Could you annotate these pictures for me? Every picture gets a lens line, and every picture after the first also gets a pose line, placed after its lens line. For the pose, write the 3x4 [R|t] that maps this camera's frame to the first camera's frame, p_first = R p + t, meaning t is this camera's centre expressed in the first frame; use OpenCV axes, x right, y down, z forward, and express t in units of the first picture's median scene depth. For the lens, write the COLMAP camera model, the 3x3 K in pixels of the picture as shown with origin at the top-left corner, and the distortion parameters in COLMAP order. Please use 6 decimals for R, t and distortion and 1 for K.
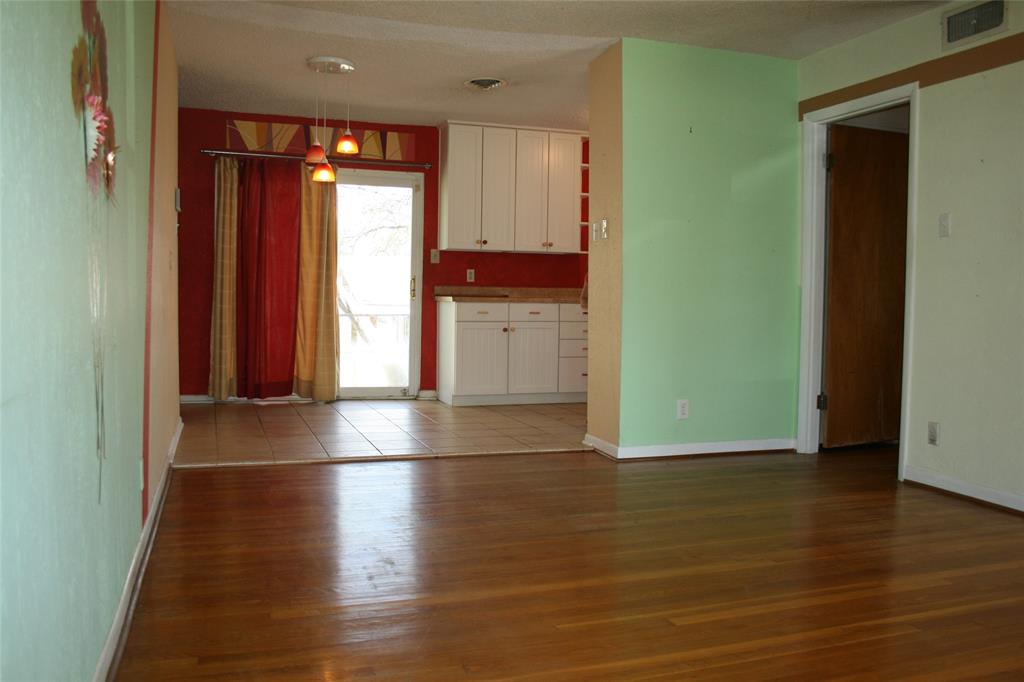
lens RADIAL K [[871.8, 0, 512.9], [0, 871.8, 339.3], [0, 0, 1]] dist [-0.010447, 0.009610]
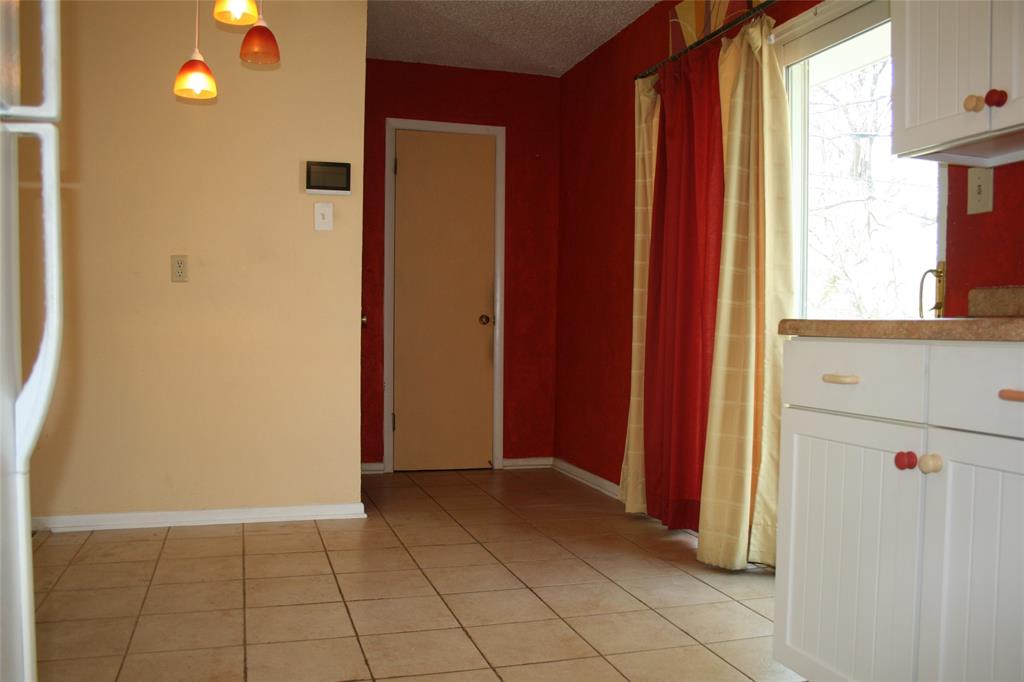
lens RADIAL K [[871.8, 0, 512.2], [0, 871.8, 341.0], [0, 0, 1]] dist [-0.010447, 0.009610]
pose [[-0.021978, 0.005644, -0.999743, 0.225054], [-0.062866, 0.997997, 0.007017, -0.037562], [0.997780, 0.063004, -0.021579, 0.899632]]
